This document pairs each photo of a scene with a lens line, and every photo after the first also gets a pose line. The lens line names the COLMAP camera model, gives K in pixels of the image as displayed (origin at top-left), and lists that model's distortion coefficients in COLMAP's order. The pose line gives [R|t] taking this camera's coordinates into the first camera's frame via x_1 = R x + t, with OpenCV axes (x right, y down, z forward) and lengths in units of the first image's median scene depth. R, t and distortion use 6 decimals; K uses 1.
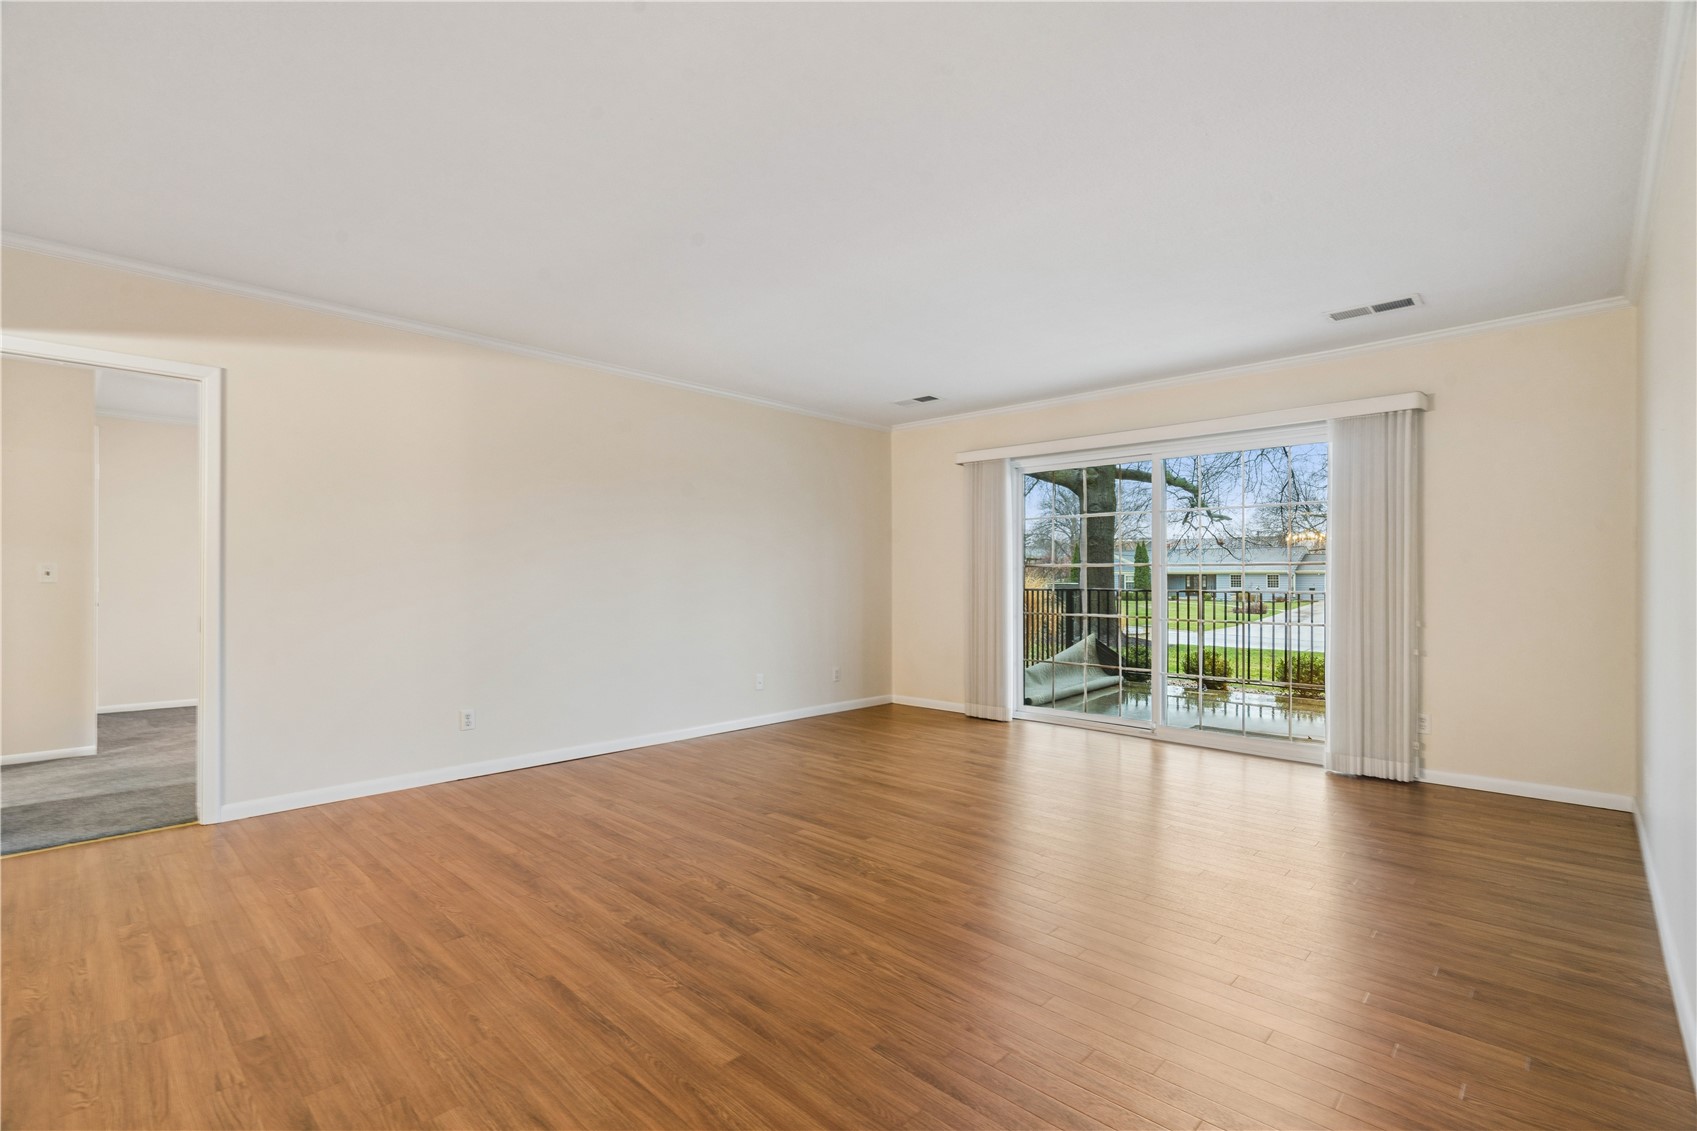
lens RADIAL K [[771.3, 0, 858.1], [0, 771.3, 582.3], [0, 0, 1]] dist [-0.005234, 0.003709]
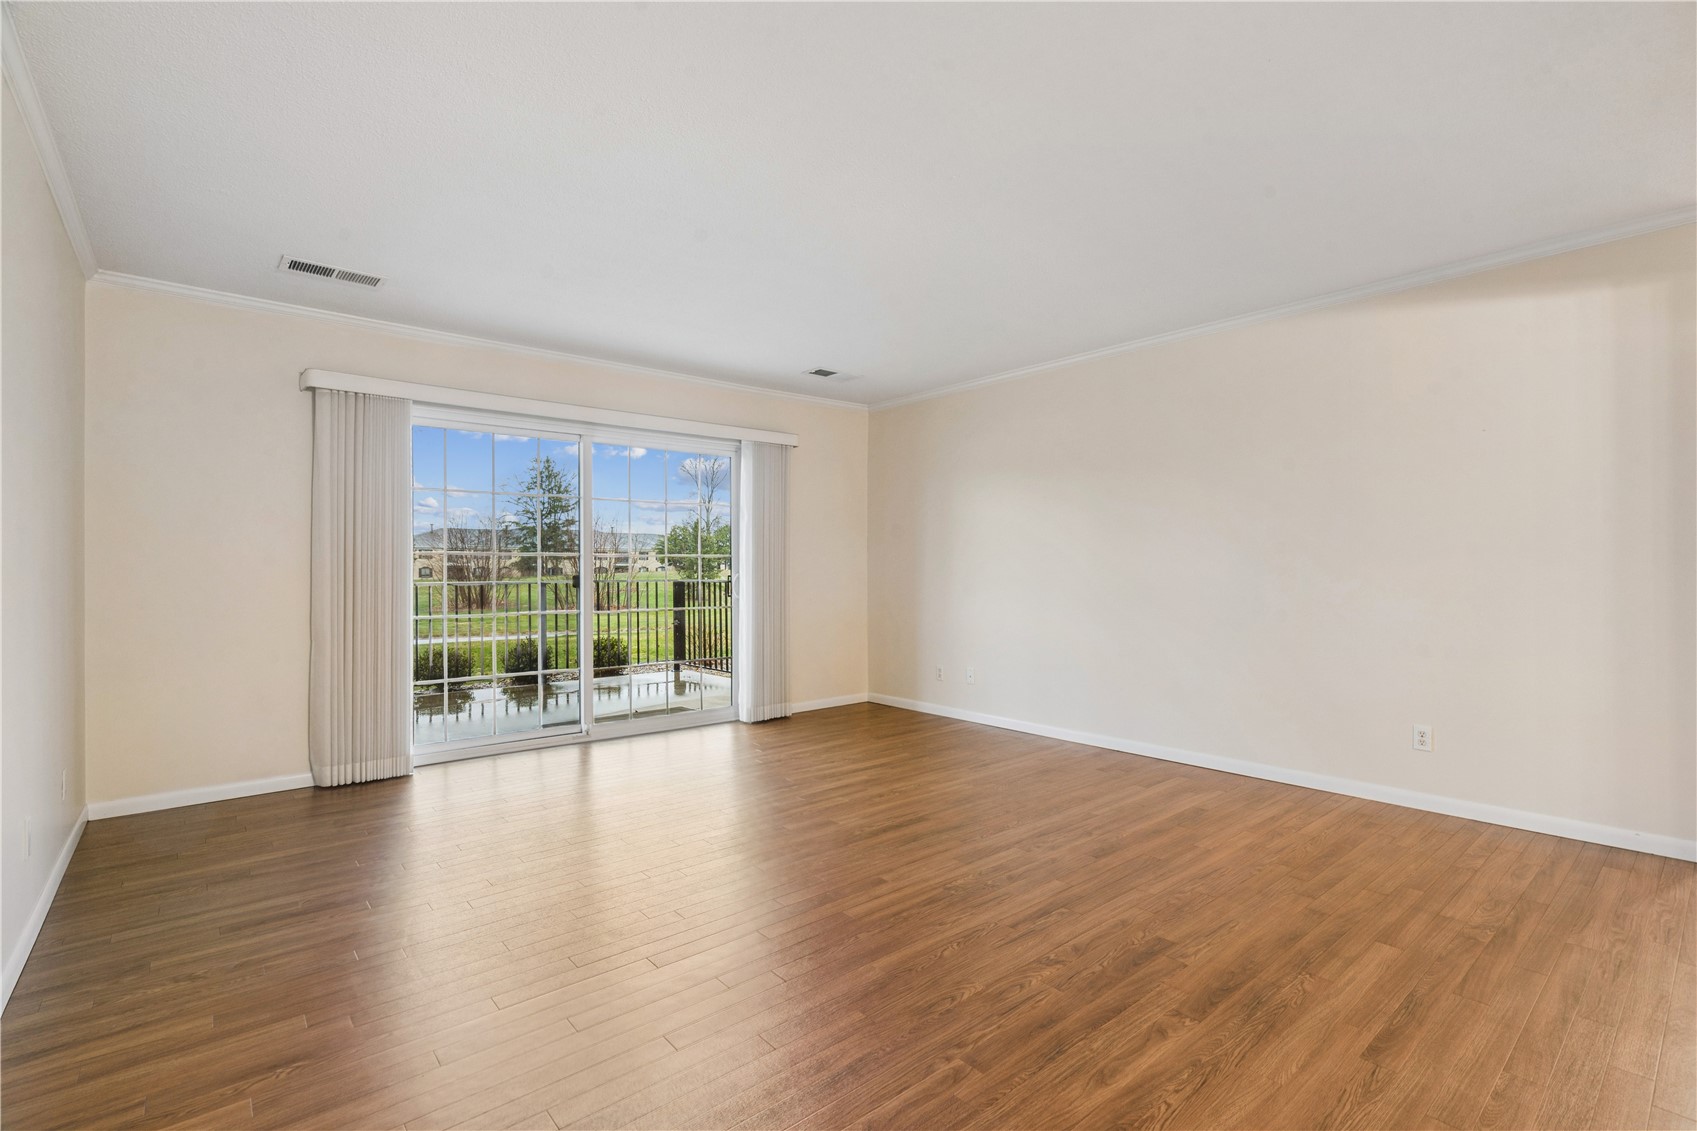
lens RADIAL K [[771.3, 0, 857.1], [0, 771.3, 547.6], [0, 0, 1]] dist [-0.005234, 0.003709]
pose [[0.101864, 0.023083, 0.994531, -0.891099], [0.010720, 0.999647, -0.024300, -0.007177], [-0.994741, 0.013137, 0.101580, 1.009814]]
